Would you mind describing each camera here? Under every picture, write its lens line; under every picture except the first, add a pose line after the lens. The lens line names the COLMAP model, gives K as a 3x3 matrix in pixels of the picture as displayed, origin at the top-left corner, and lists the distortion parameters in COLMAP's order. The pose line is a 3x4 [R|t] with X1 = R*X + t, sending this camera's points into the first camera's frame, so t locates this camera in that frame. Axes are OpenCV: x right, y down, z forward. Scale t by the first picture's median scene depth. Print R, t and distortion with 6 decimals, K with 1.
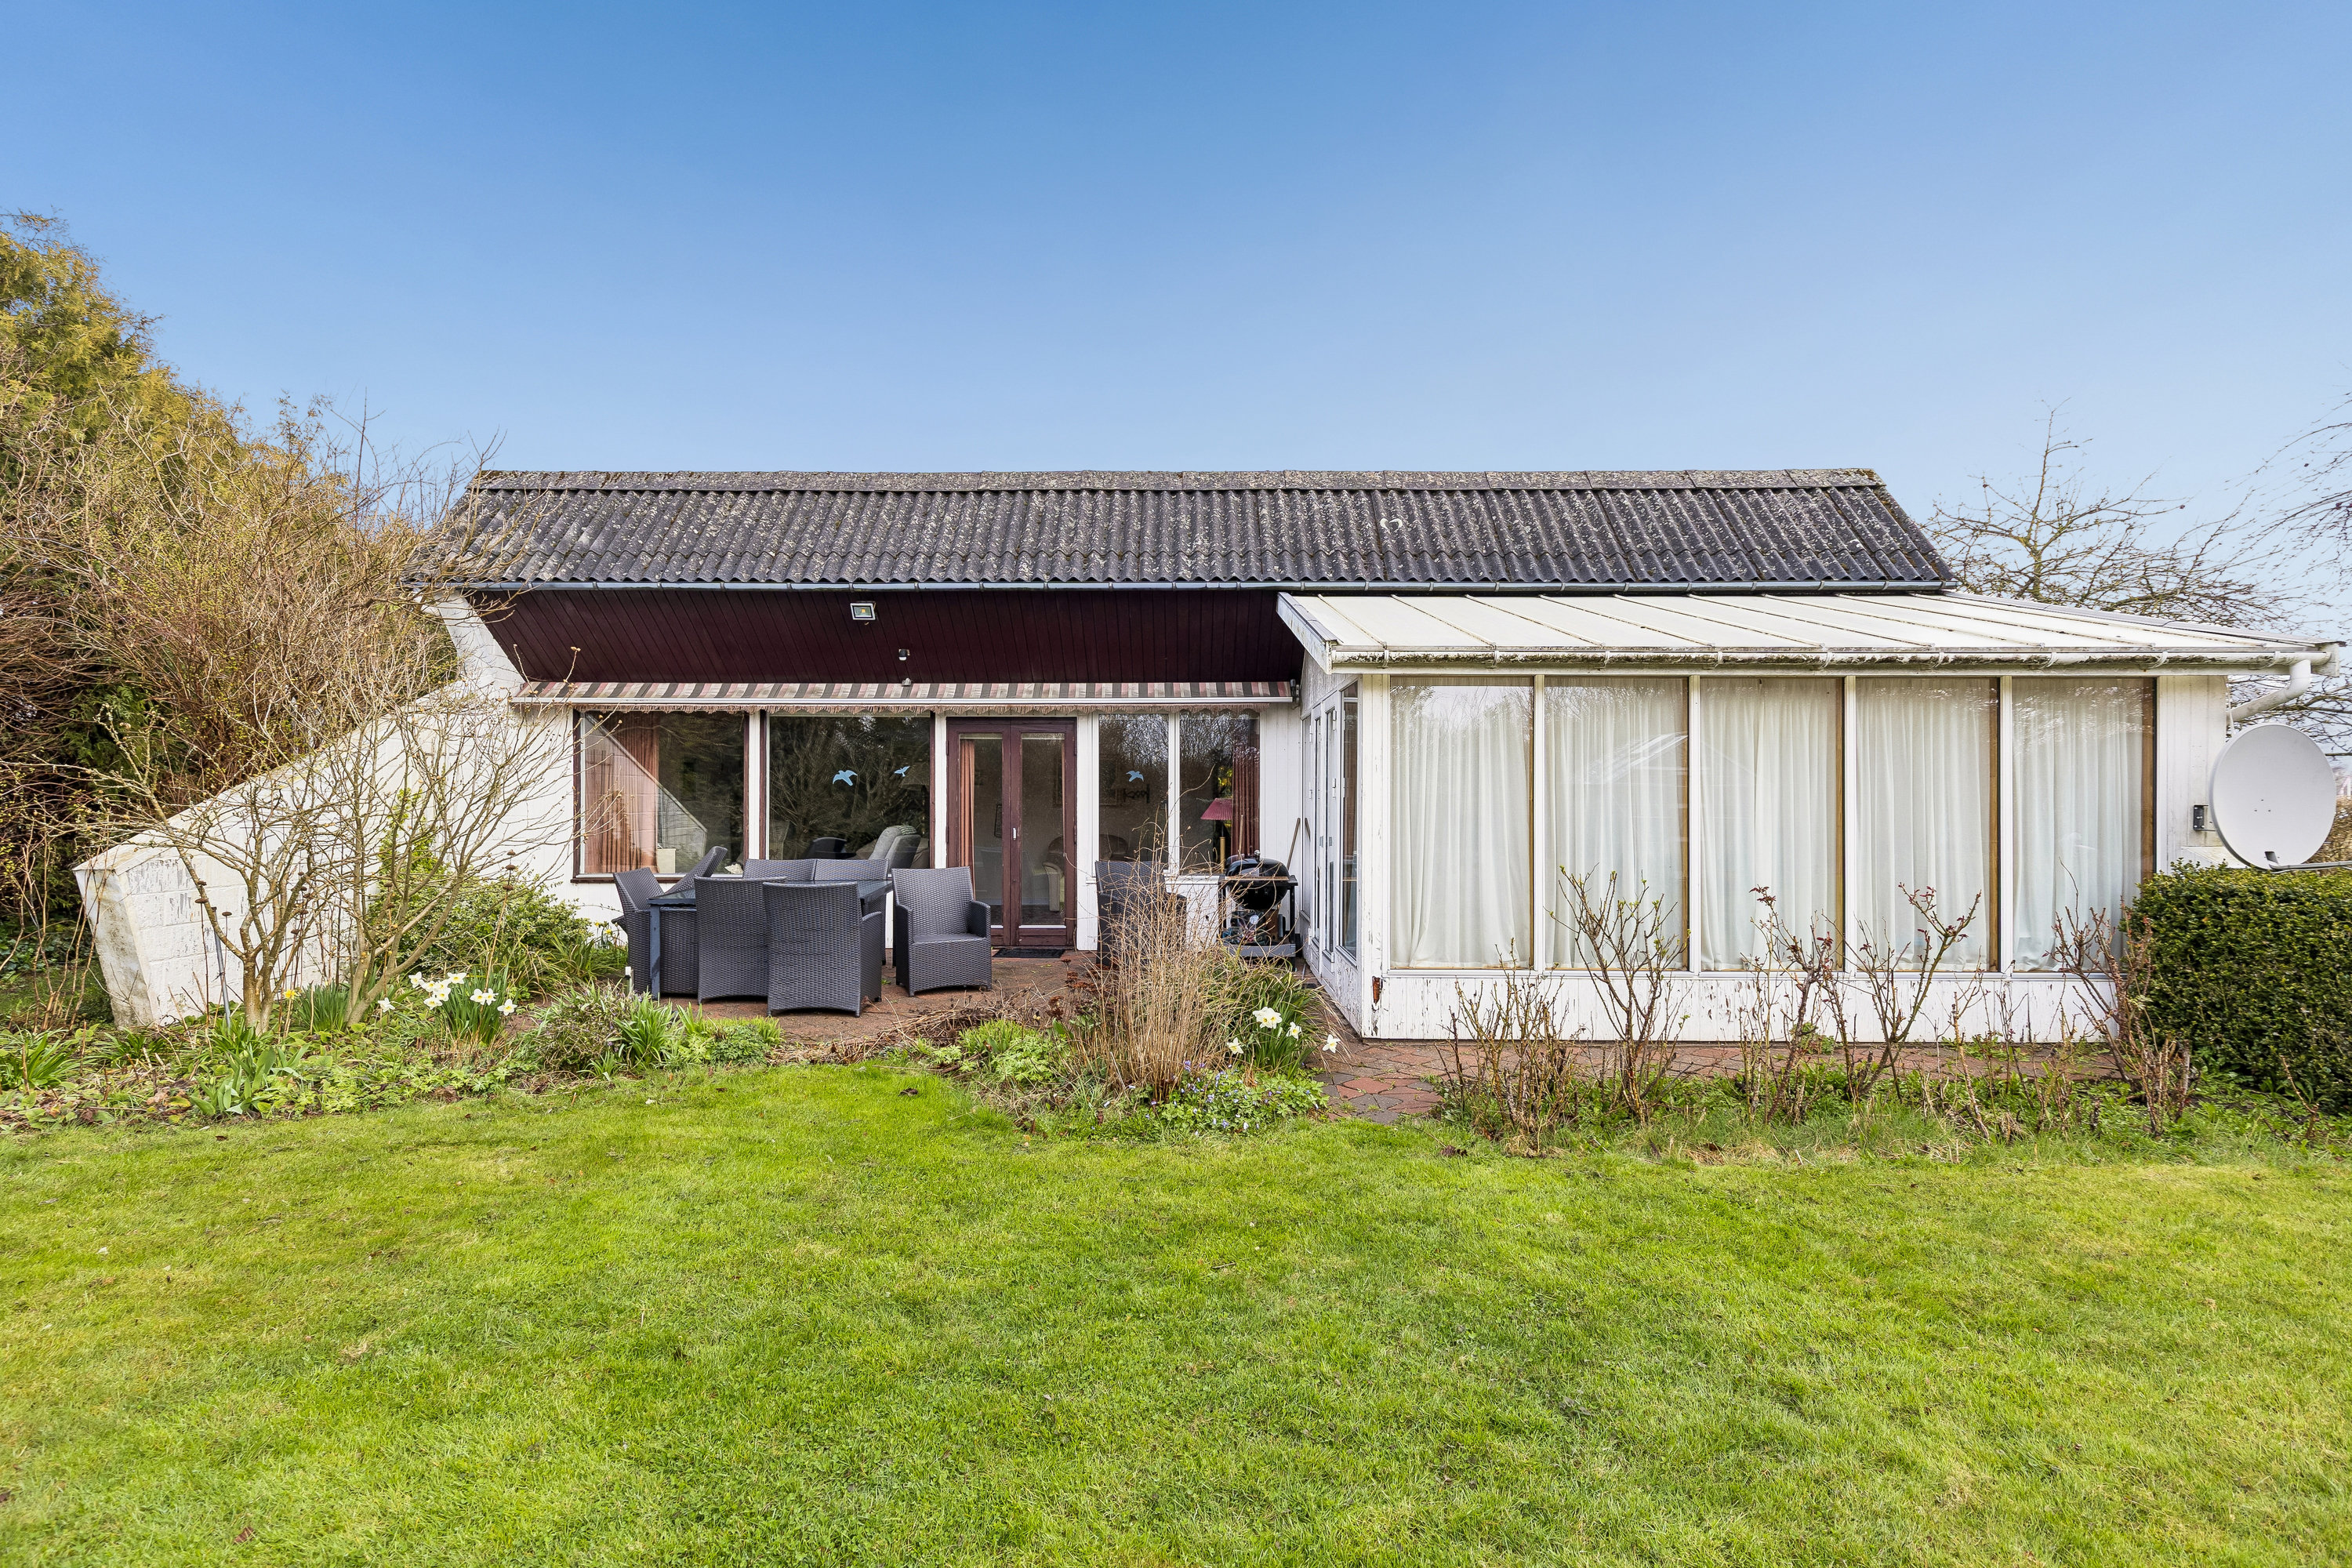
lens RADIAL K [[1010.8, 0, 1176.0], [0, 1010.8, 784.0], [0, 0, 1]] dist [0.002038, 0.000059]
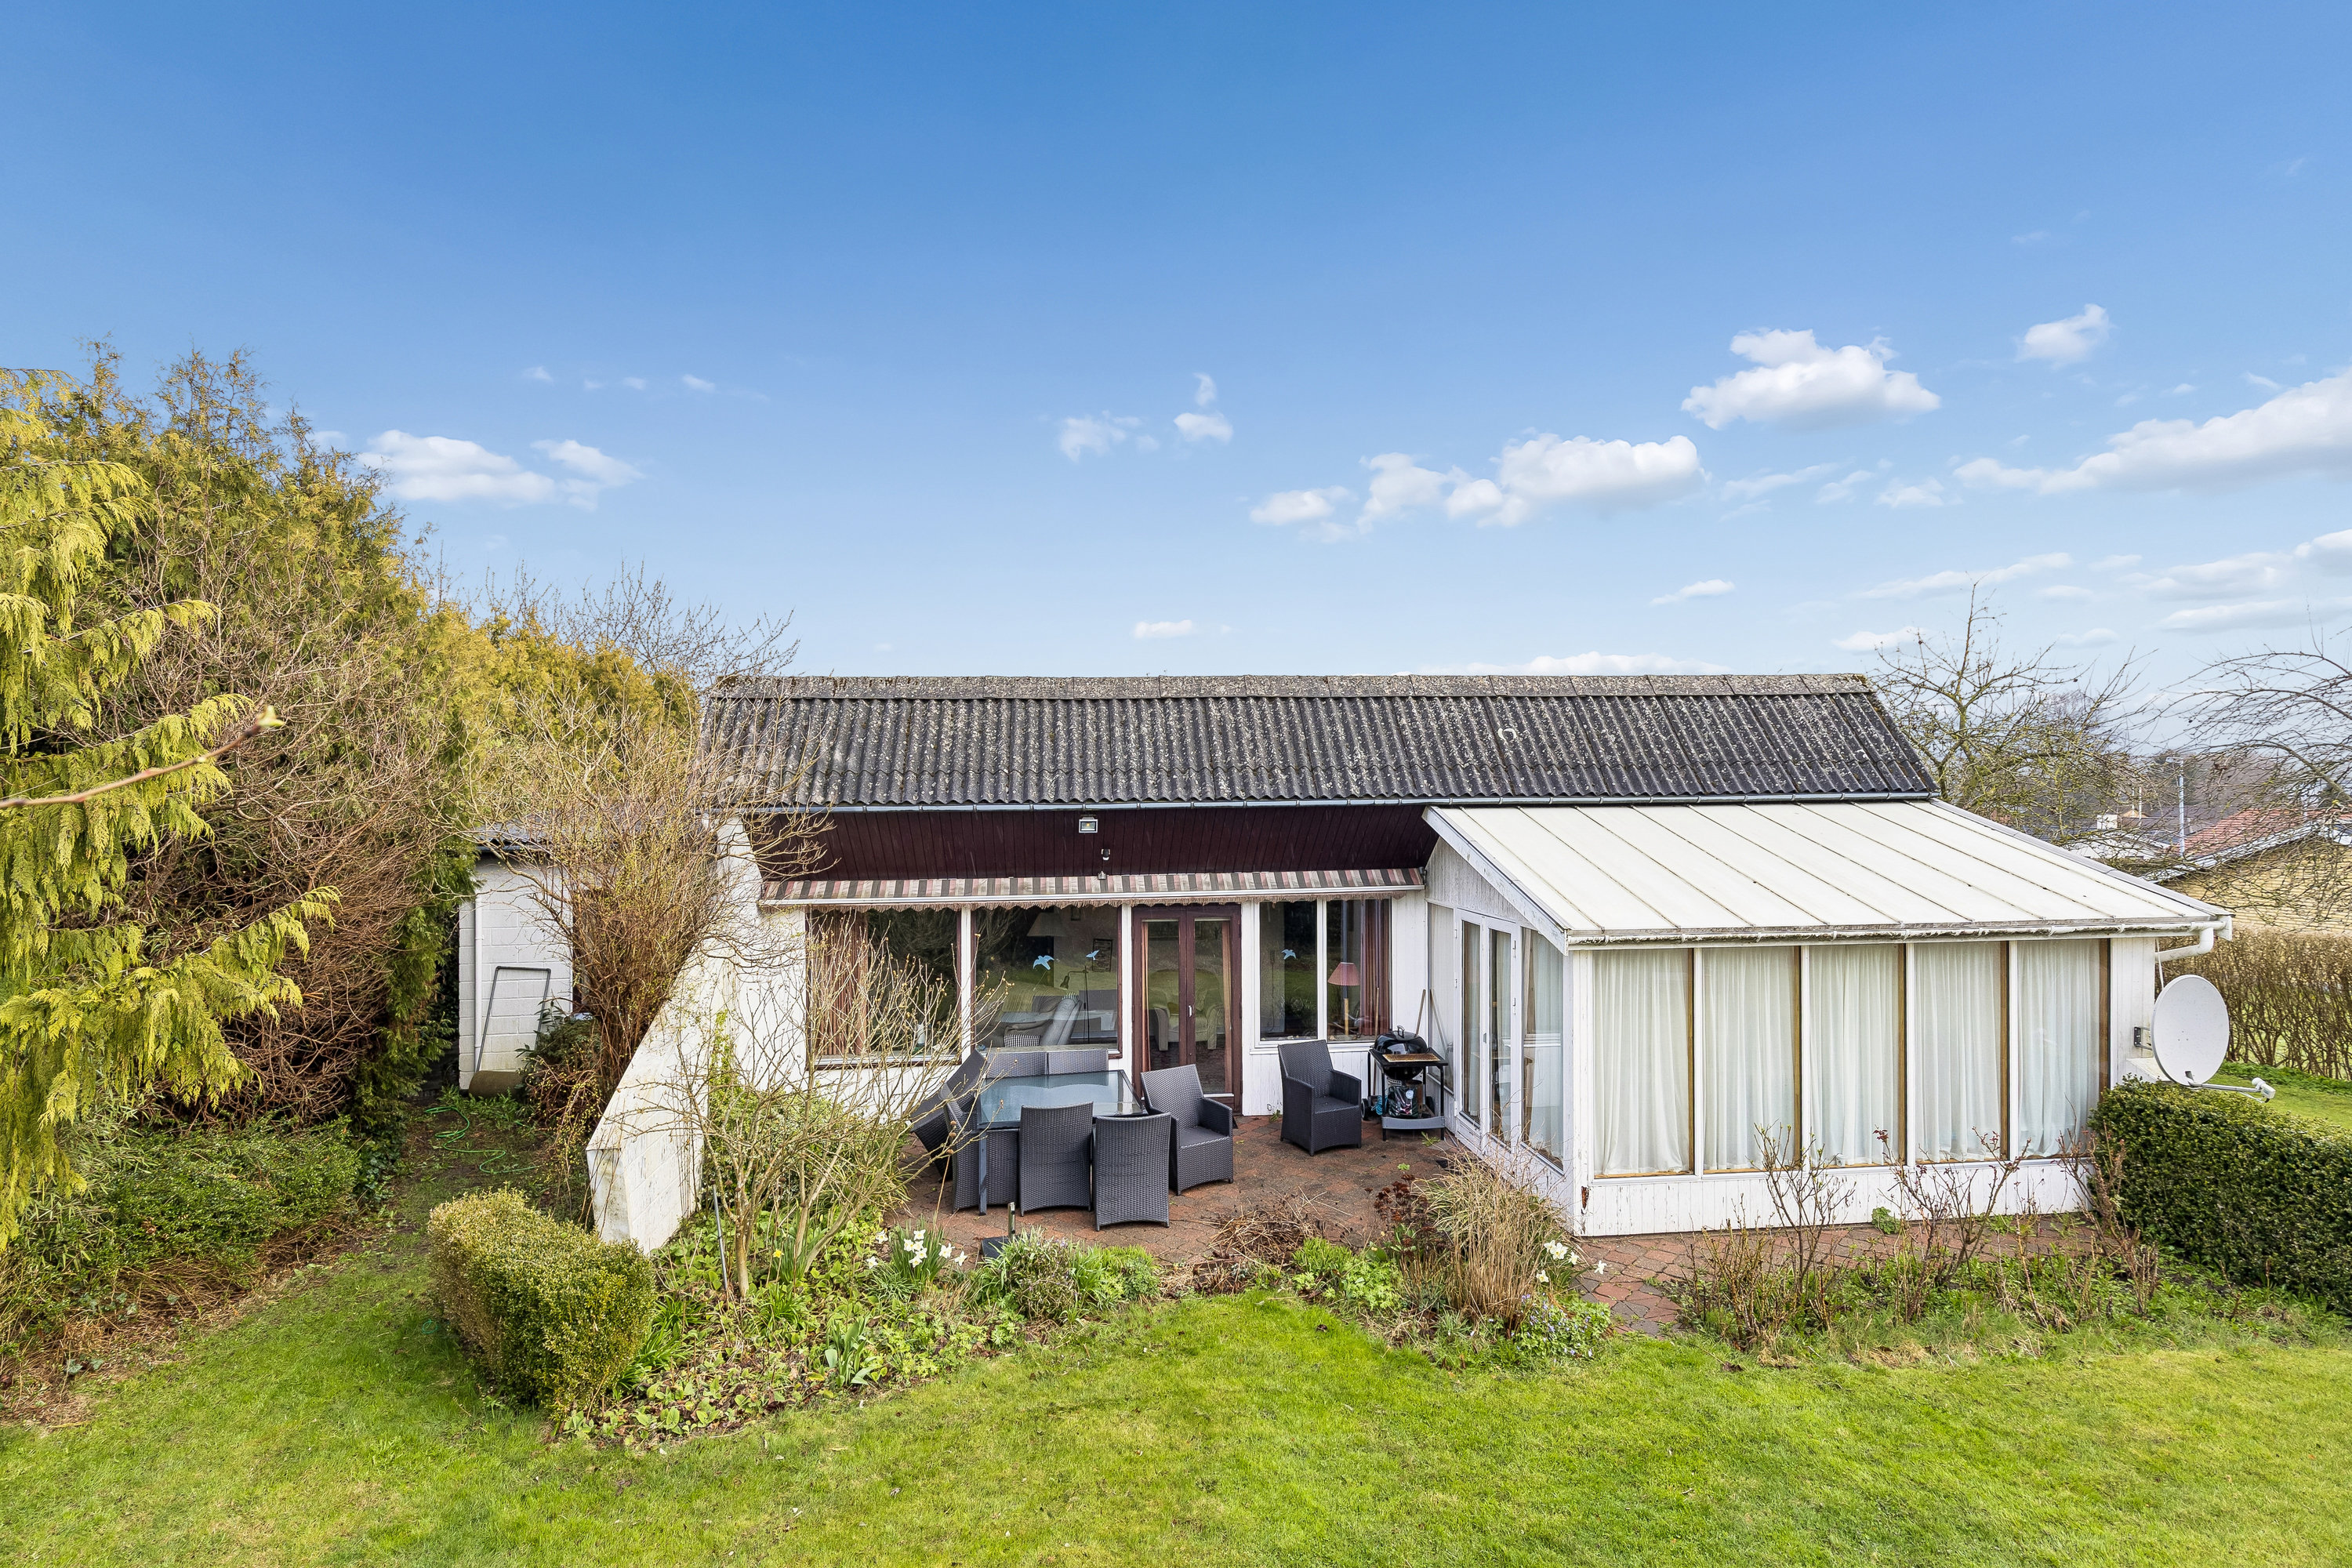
lens RADIAL K [[1110.9, 0, 1178.9], [0, 1110.9, 744.8], [0, 0, 1]] dist [0.000771, 0.000057]
pose [[0.989389, 0.032070, 0.141709, -0.357574], [-0.029151, 0.999319, -0.022629, -0.217318], [-0.142339, 0.018258, 0.989650, -0.215475]]
